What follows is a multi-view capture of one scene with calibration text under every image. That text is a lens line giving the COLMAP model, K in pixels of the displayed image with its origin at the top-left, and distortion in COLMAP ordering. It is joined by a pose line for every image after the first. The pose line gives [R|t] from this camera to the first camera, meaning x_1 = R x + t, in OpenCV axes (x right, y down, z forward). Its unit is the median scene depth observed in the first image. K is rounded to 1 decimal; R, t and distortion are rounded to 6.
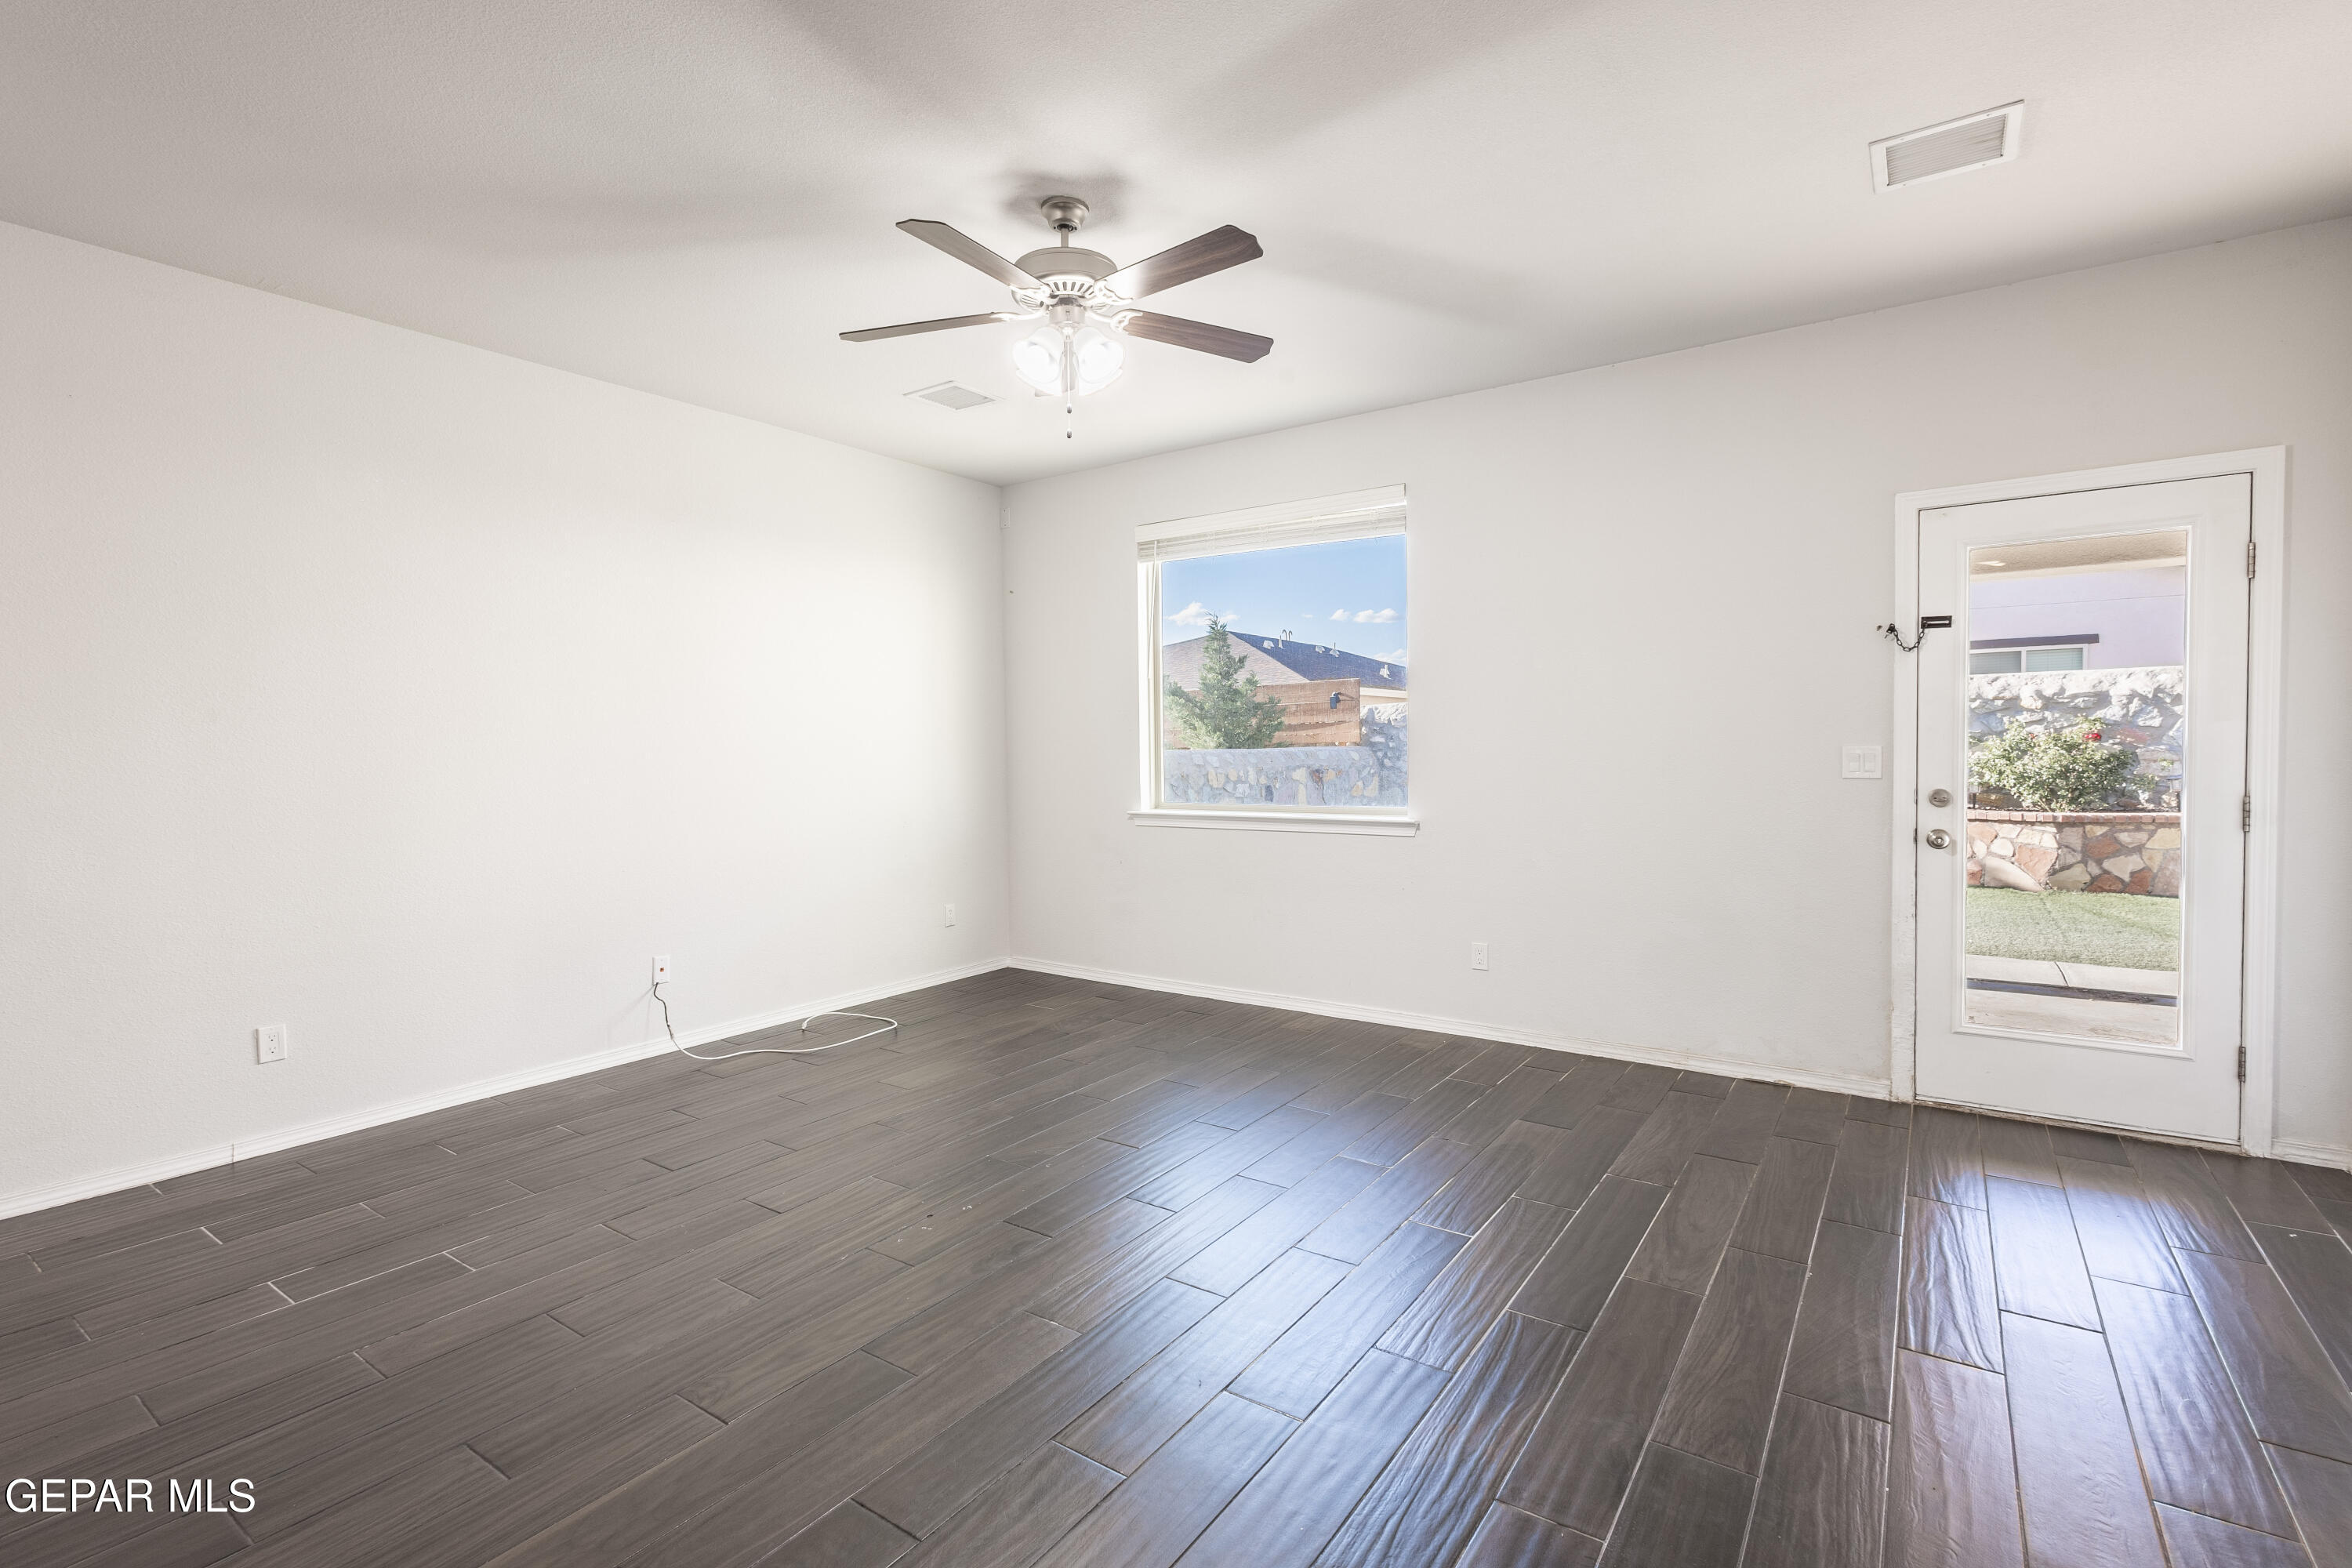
lens RADIAL K [[1081.9, 0, 1171.3], [0, 1081.9, 787.0], [0, 0, 1]] dist [0.011081, -0.001295]
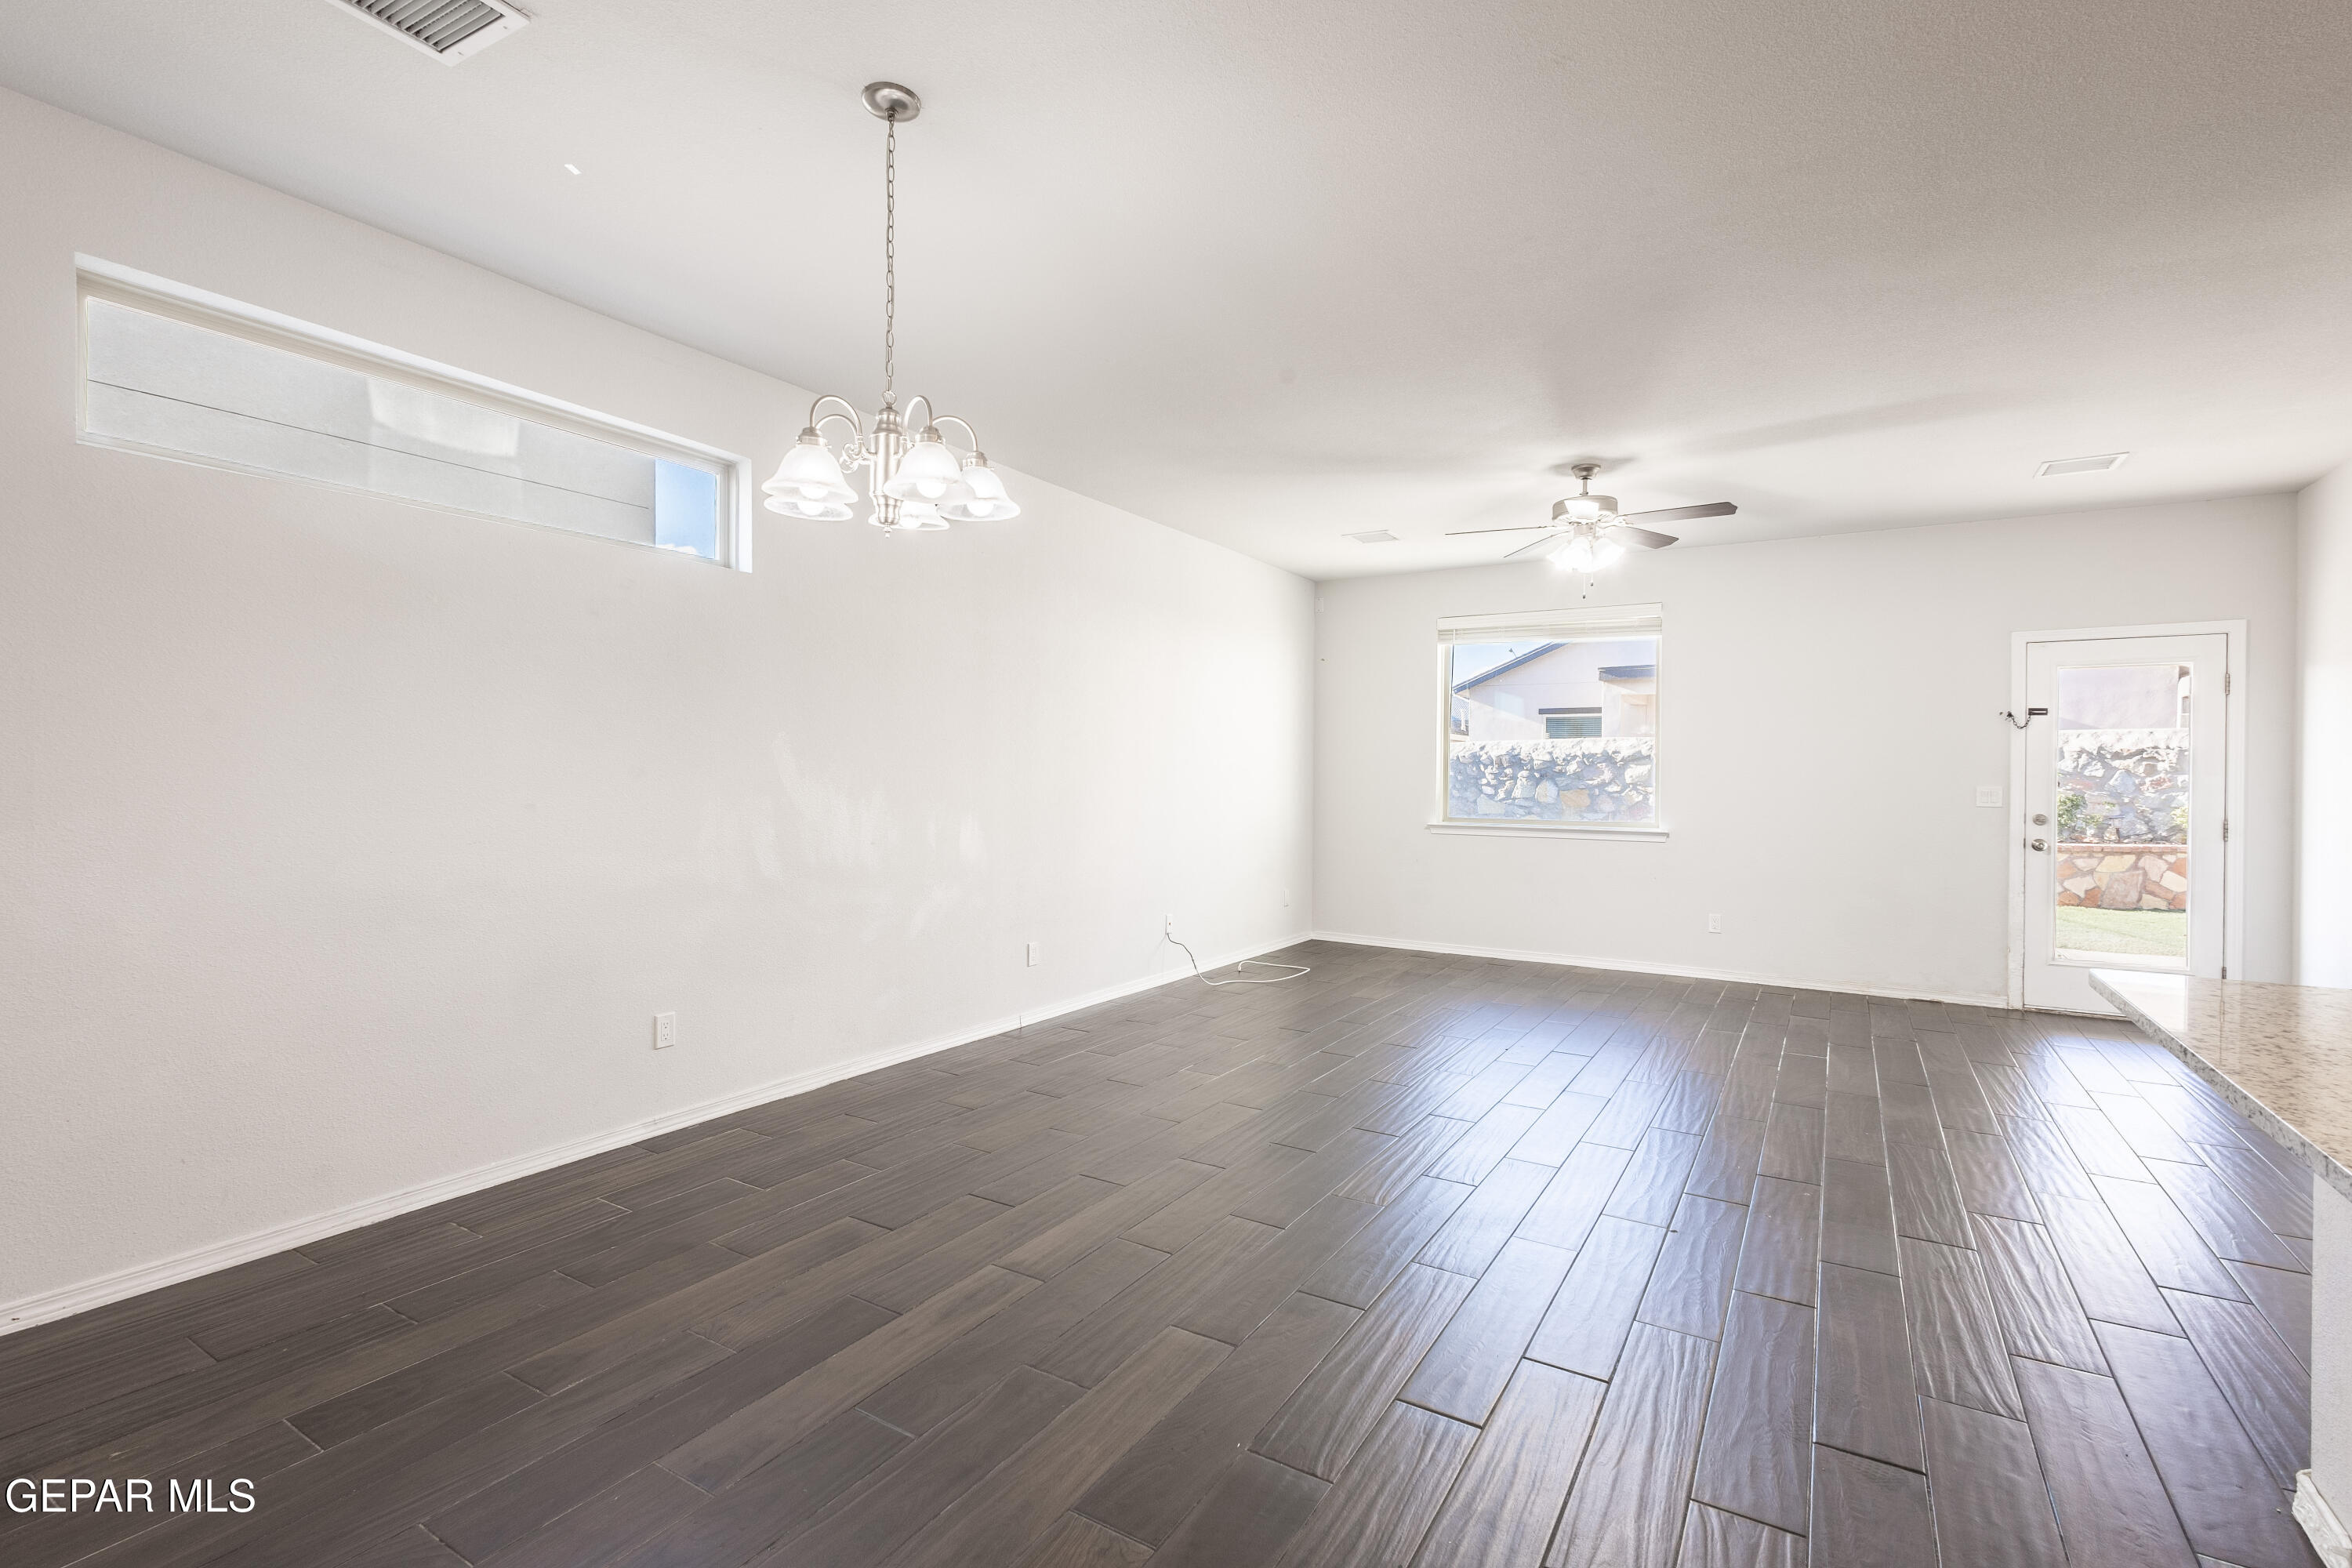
lens RADIAL K [[1081.9, 0, 1163.7], [0, 1081.9, 783.1], [0, 0, 1]] dist [0.011081, -0.001295]
pose [[0.998164, 0.021357, 0.056678, -0.426946], [-0.019702, 0.999368, -0.029602, 0.018208], [-0.057274, 0.028431, 0.997954, -0.338786]]
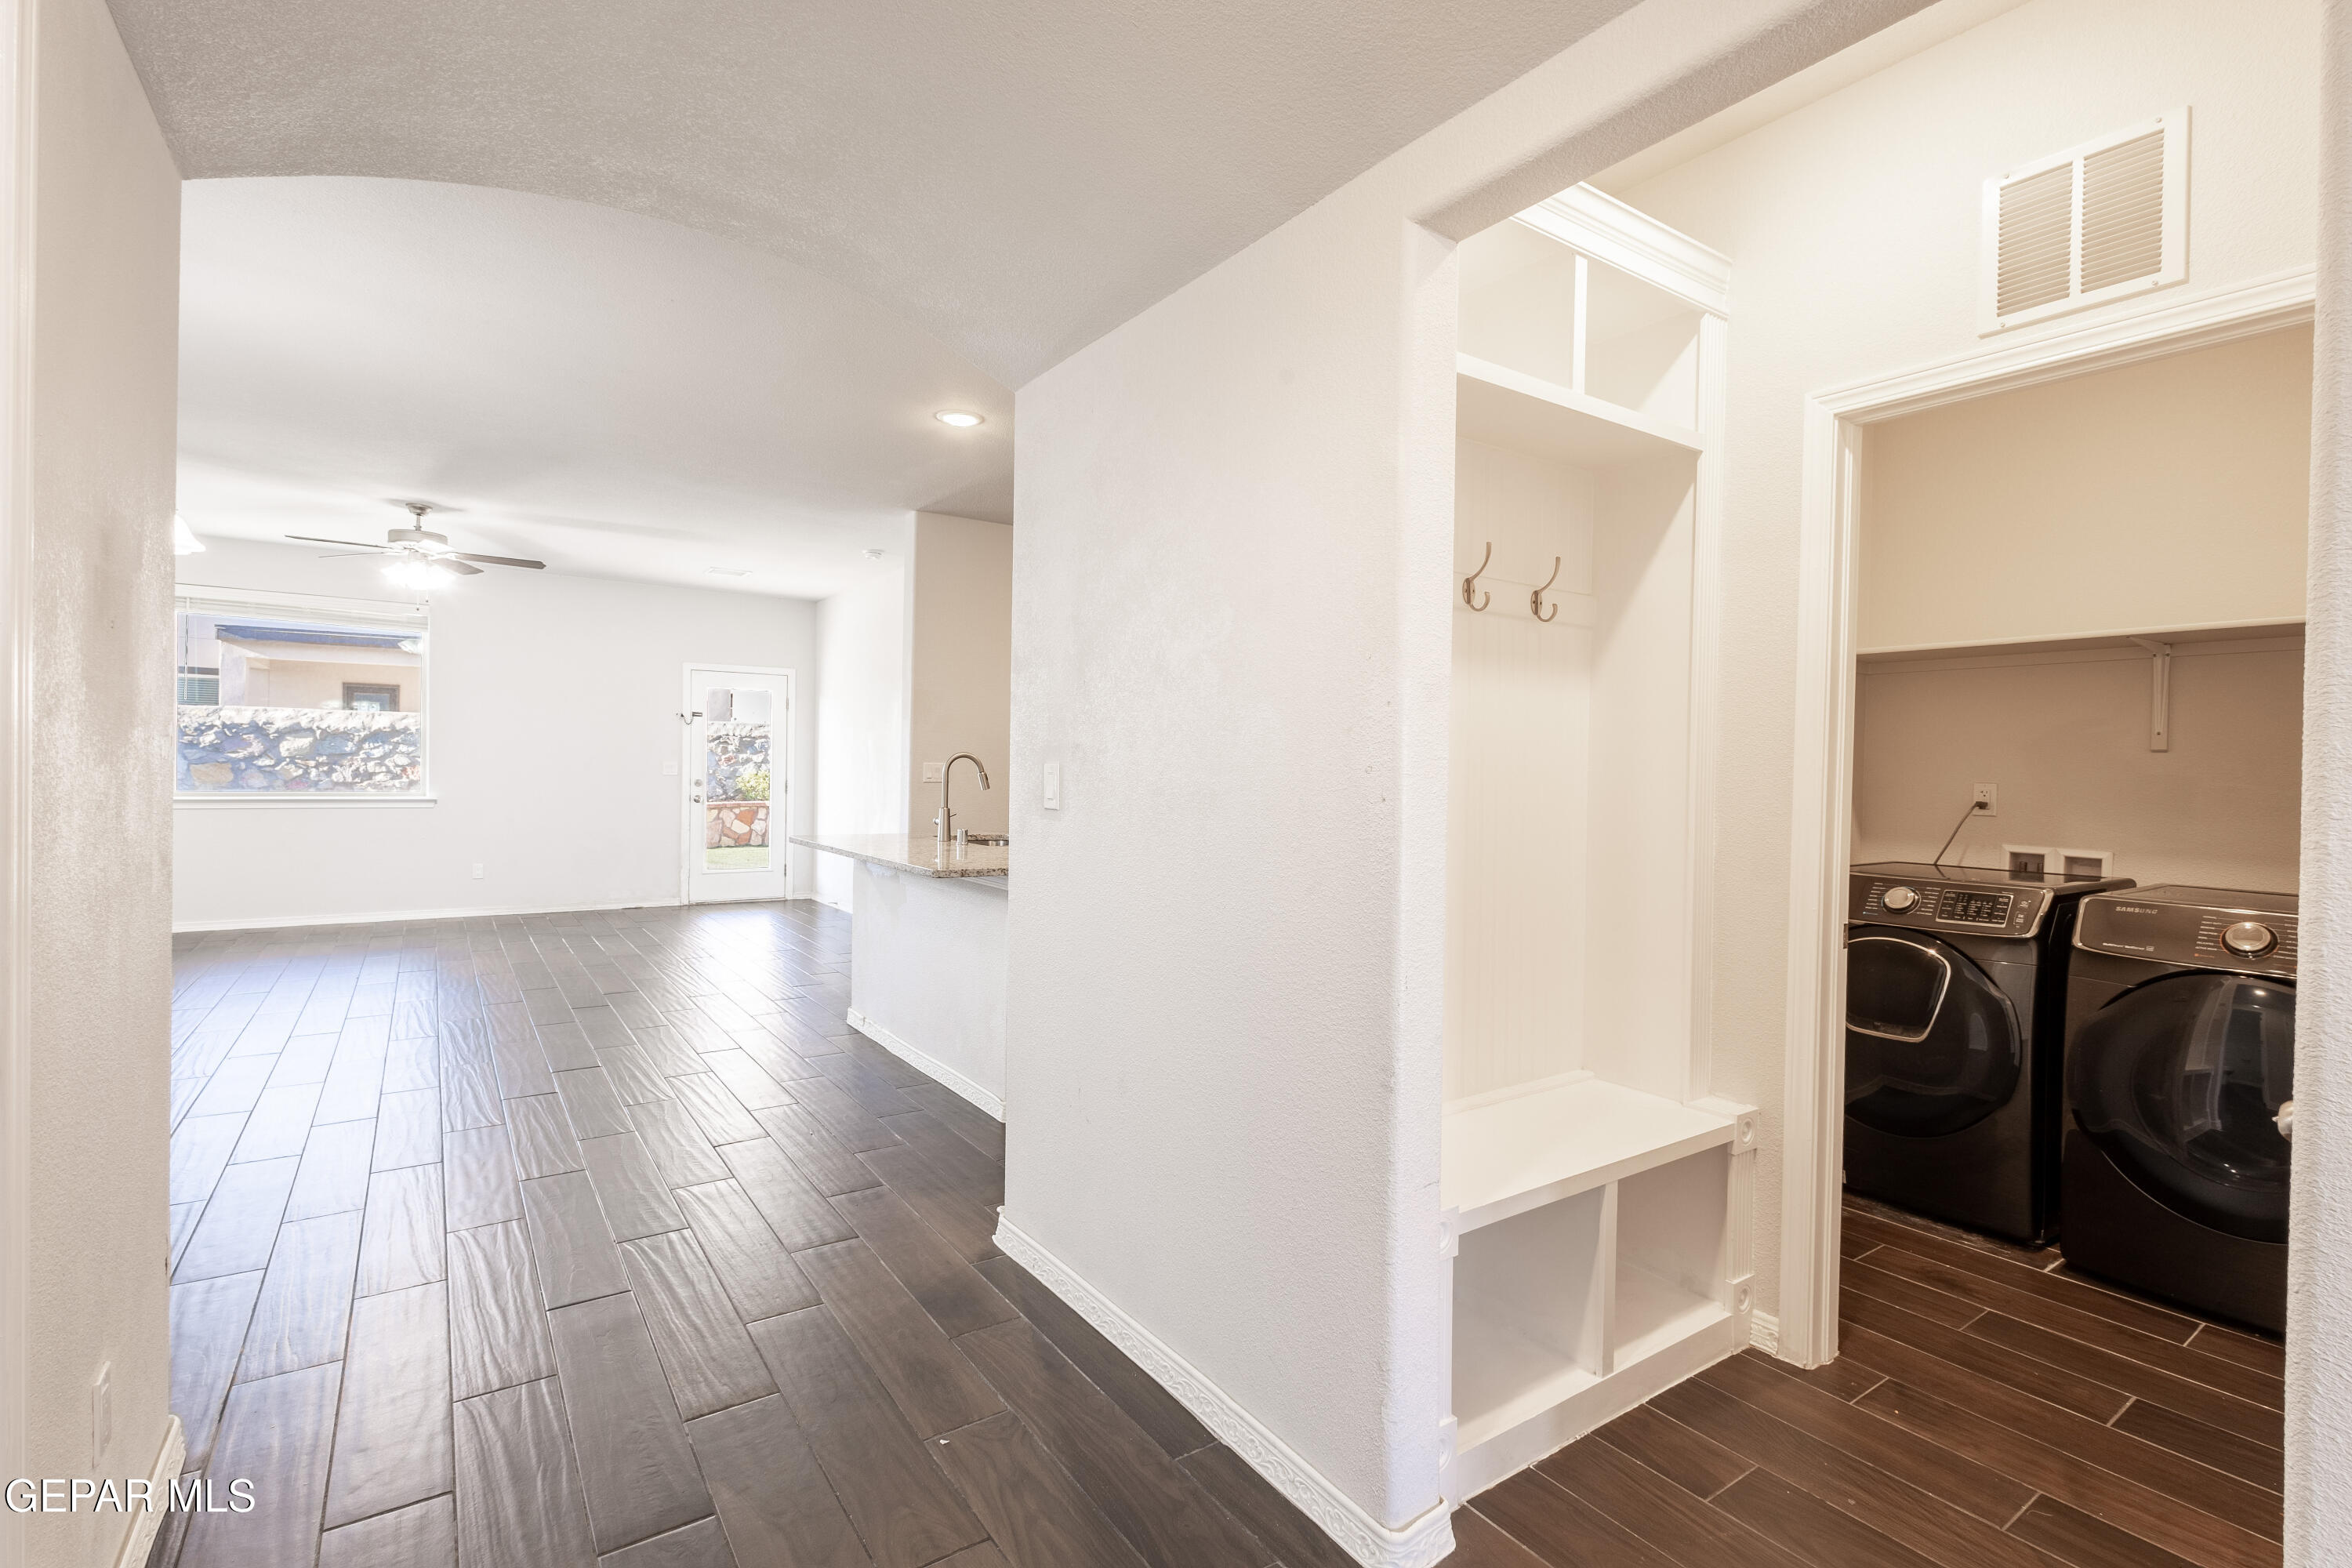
lens RADIAL K [[1081.9, 0, 1178.5], [0, 1081.9, 780.3], [0, 0, 1]] dist [0.011081, -0.001295]
pose [[0.350445, 0.008307, 0.936546, -0.791187], [0.012099, 0.999837, -0.013396, 0.031958], [-0.936505, 0.016026, 0.350288, -0.585471]]
